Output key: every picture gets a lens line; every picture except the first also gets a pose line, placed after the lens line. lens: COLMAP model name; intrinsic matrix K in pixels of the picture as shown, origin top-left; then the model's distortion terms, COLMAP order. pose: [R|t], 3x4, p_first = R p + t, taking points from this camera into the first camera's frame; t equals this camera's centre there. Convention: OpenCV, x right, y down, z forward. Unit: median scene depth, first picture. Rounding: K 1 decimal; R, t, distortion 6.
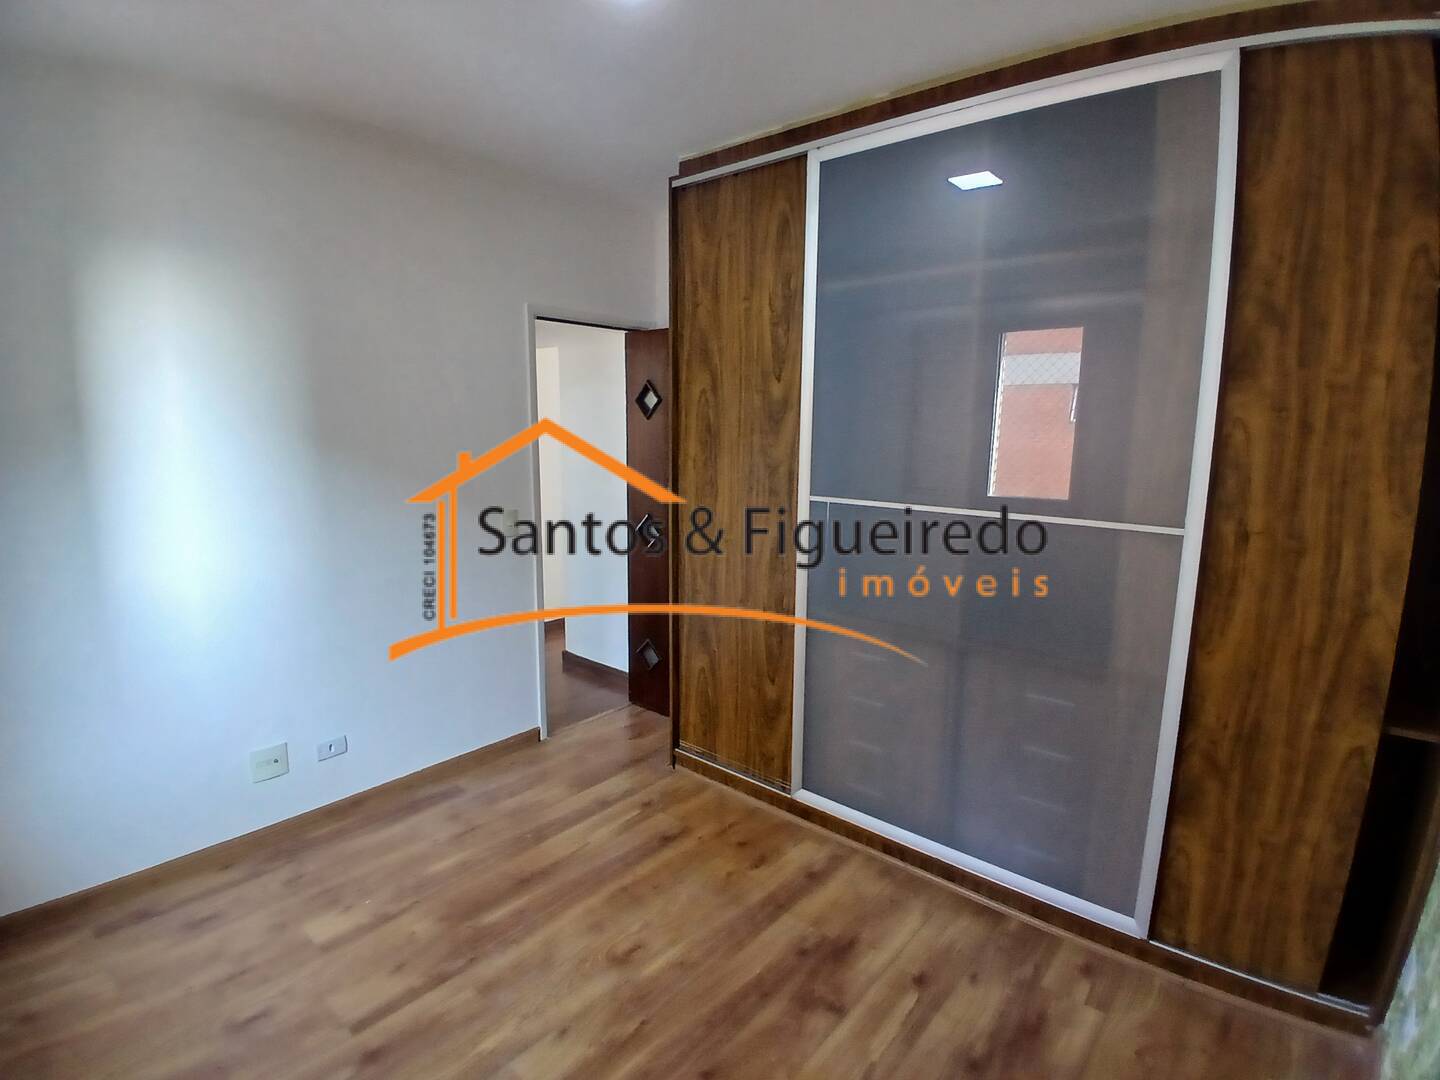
lens RADIAL K [[717.7, 0, 720.0], [0, 717.7, 540.0], [0, 0, 1]] dist [-0.002781, -0.040328]
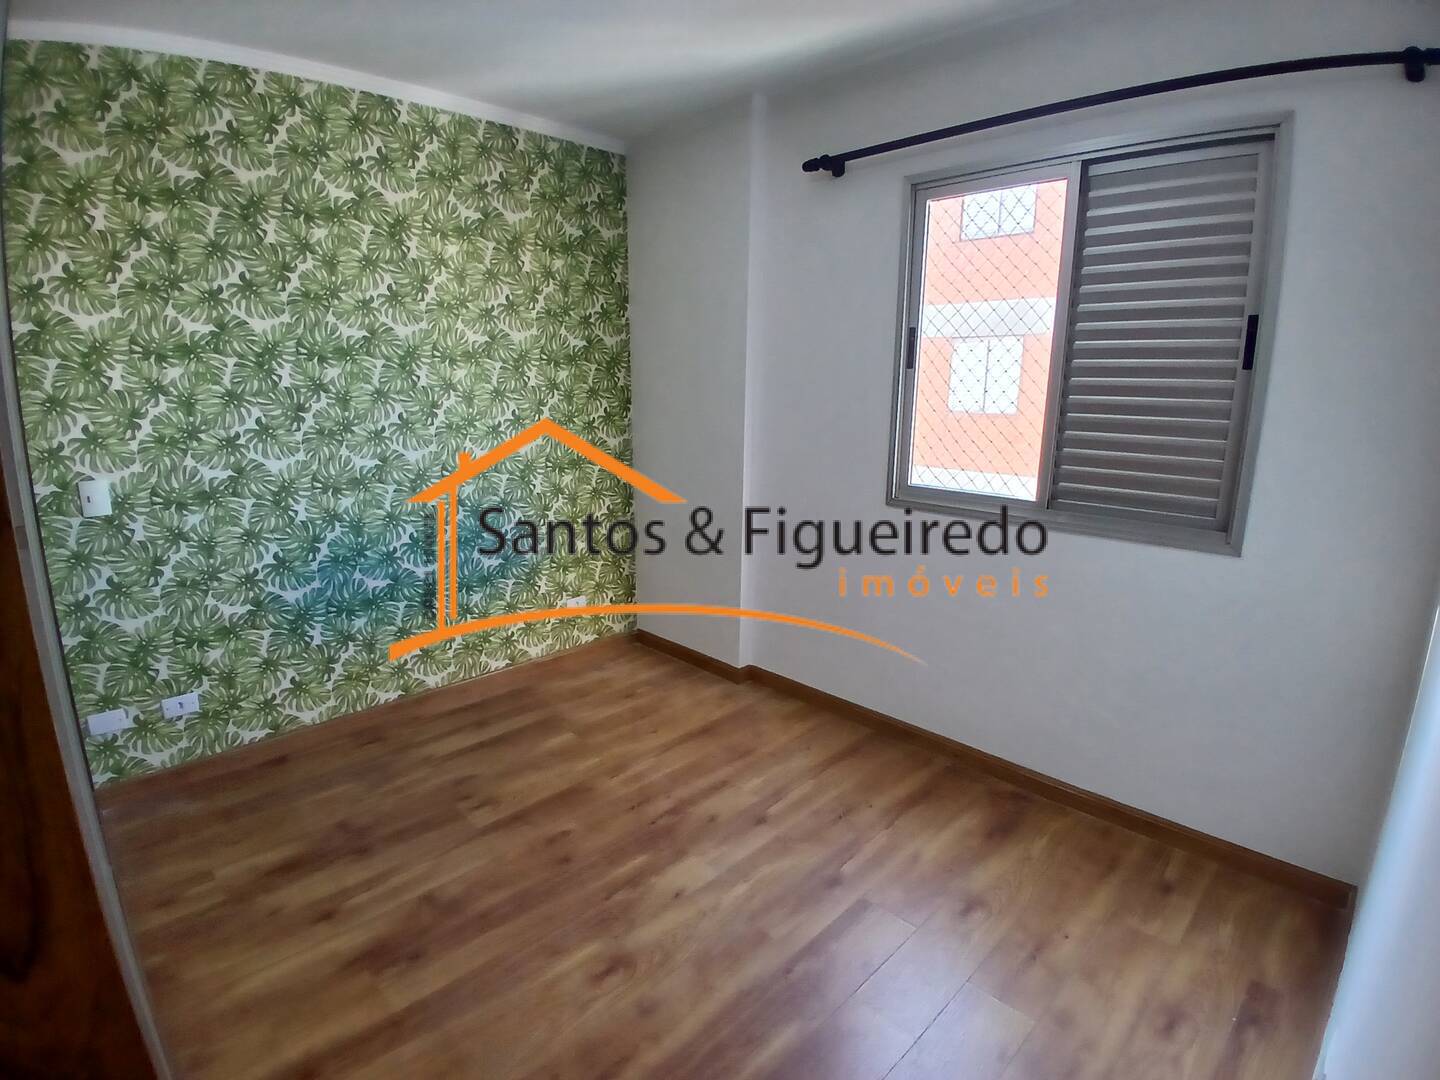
lens RADIAL K [[717.7, 0, 720.0], [0, 717.7, 540.0], [0, 0, 1]] dist [-0.002781, -0.040328]
pose [[-0.997431, -0.033079, 0.063536, -0.302814], [-0.007089, 0.928219, 0.371968, -0.230483], [-0.071280, 0.370562, -0.926069, 1.630211]]
